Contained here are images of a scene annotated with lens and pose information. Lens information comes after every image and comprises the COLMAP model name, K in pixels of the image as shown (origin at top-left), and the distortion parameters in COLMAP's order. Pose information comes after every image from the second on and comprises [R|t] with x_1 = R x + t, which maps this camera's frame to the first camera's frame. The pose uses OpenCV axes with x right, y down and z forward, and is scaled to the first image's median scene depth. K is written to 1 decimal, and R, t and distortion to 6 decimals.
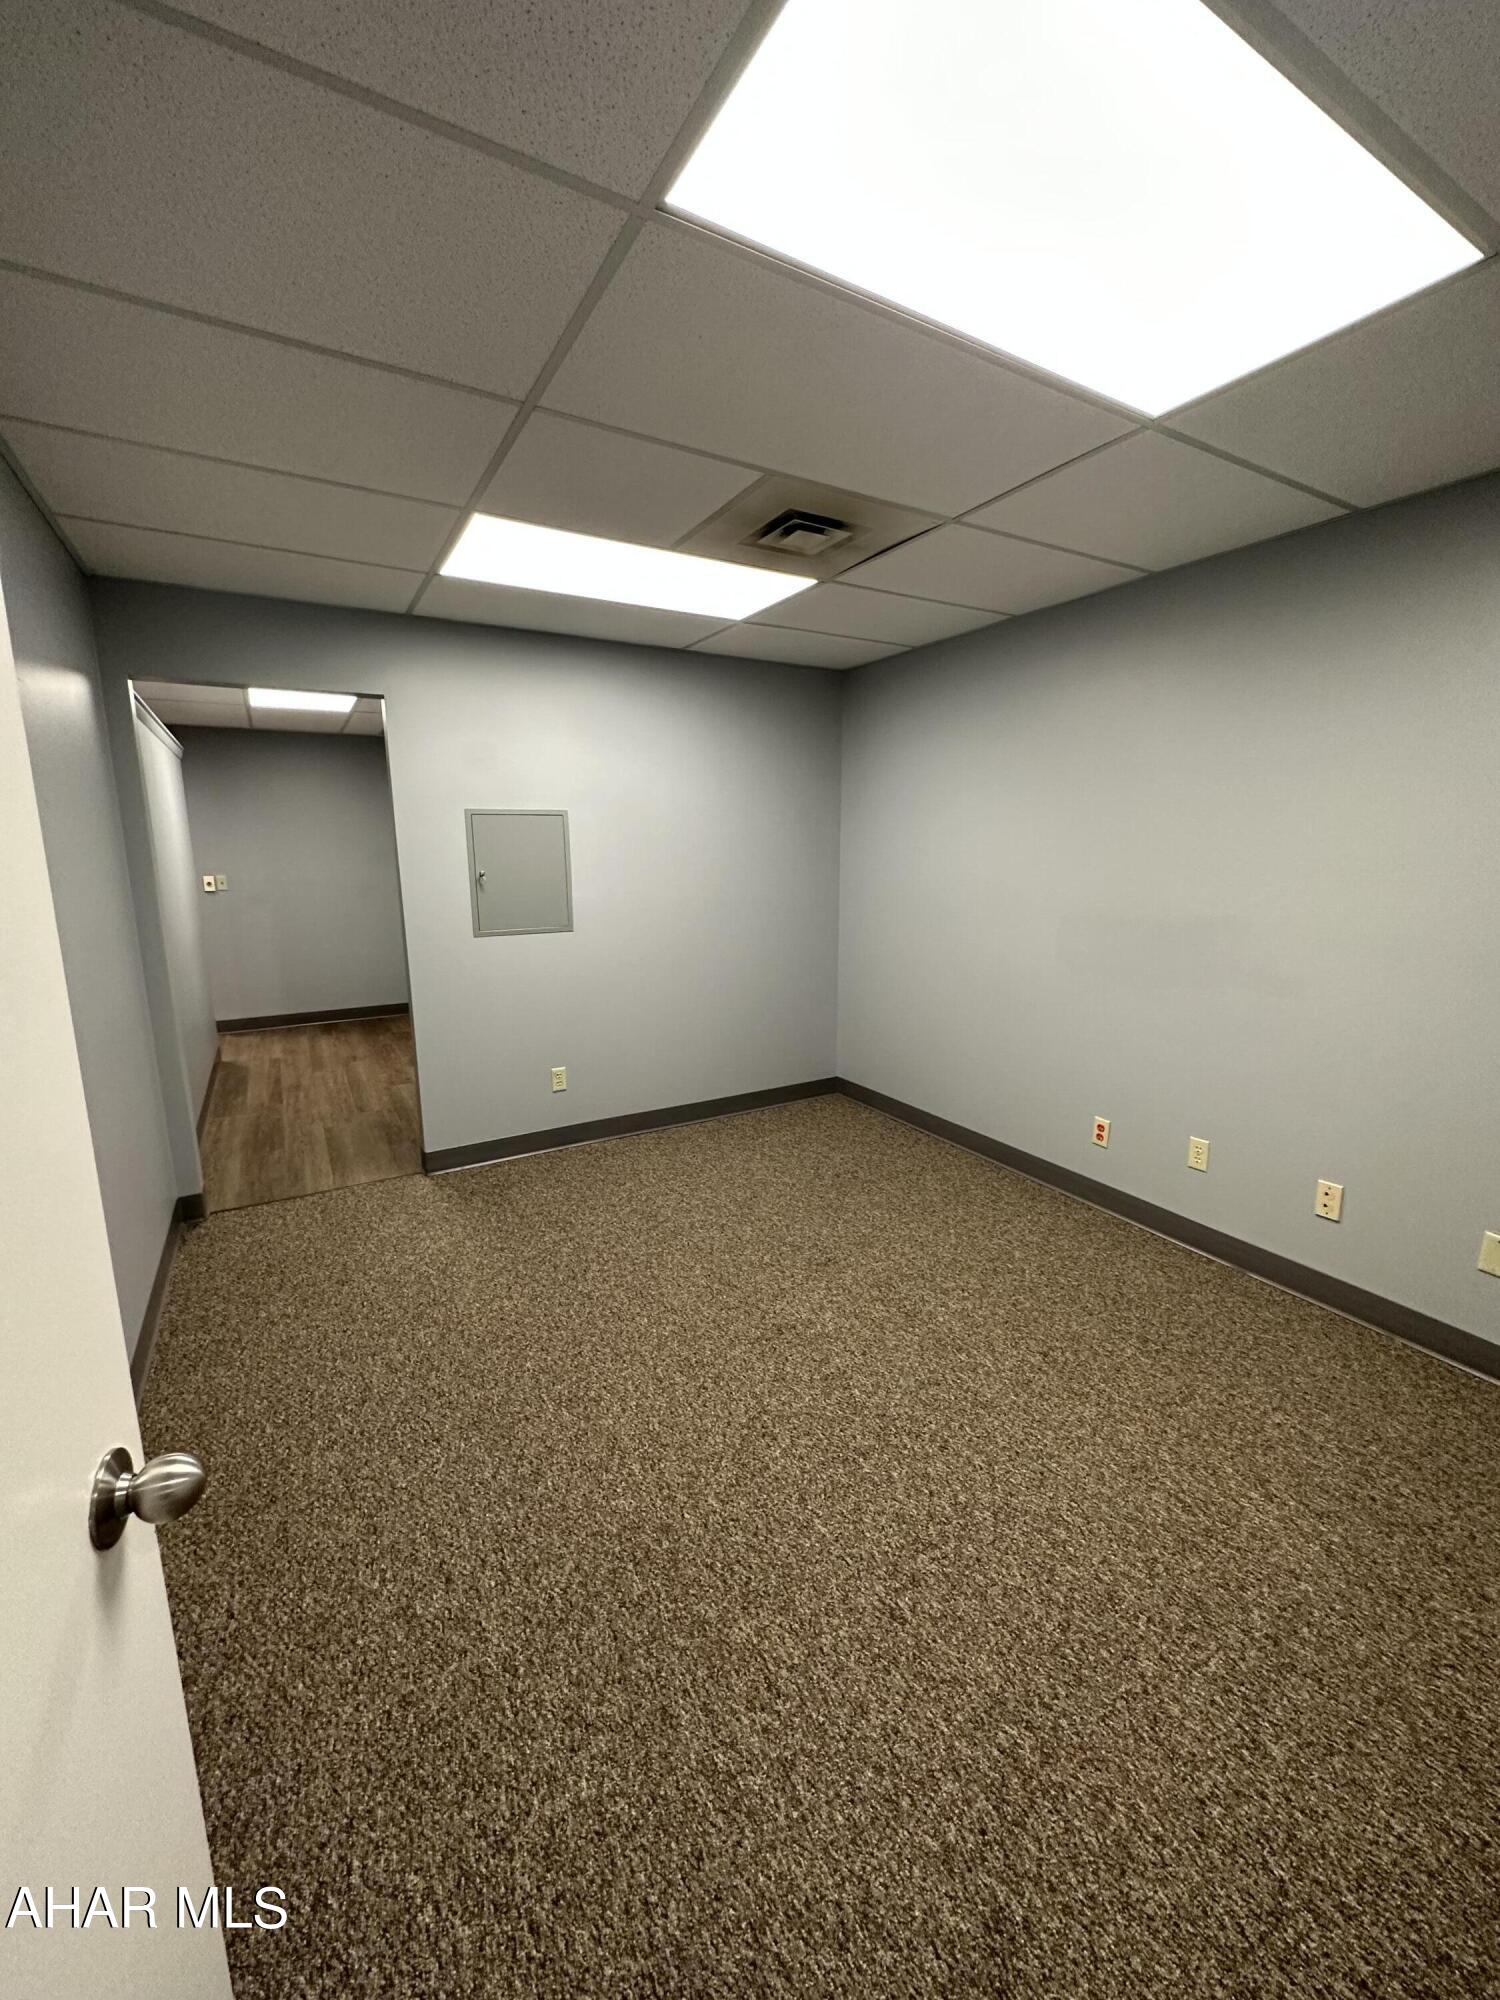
lens RADIAL K [[801.5, 0, 756.3], [0, 801.5, 998.4], [0, 0, 1]] dist [-0.004199, -0.000958]
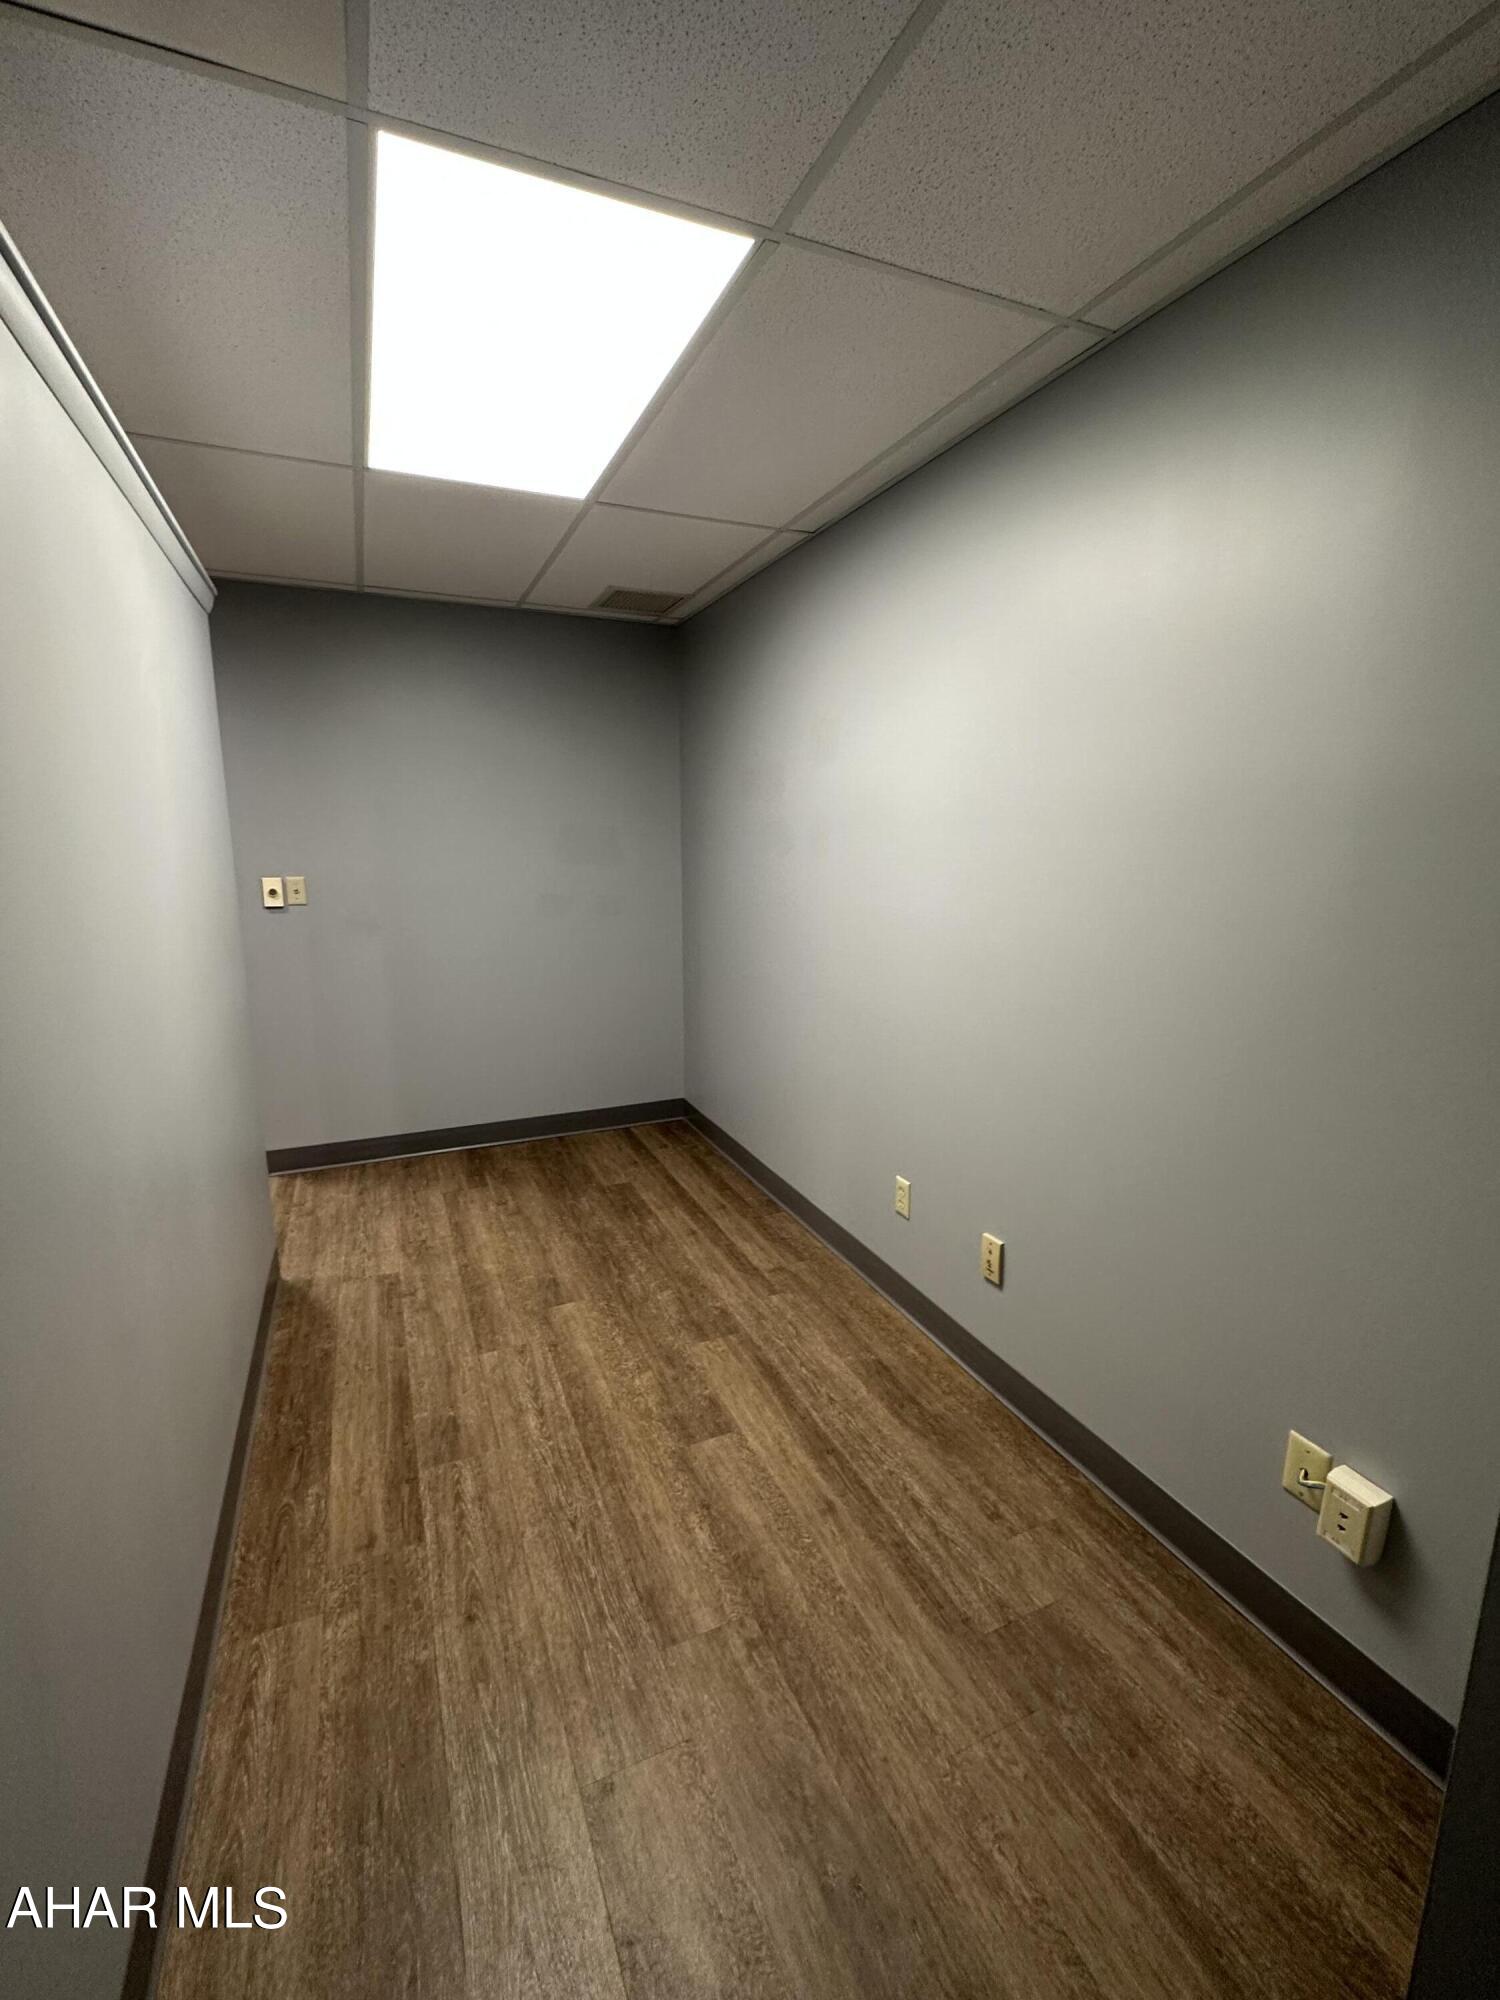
lens RADIAL K [[869.6, 0, 746.0], [0, 869.6, 1003.4], [0, 0, 1]] dist [-0.000221, 0.000229]
pose [[0.992012, 0.030372, -0.122430, -0.363612], [-0.030050, 0.999538, 0.004478, -0.097837], [0.122509, -0.000763, 0.992467, 0.562920]]
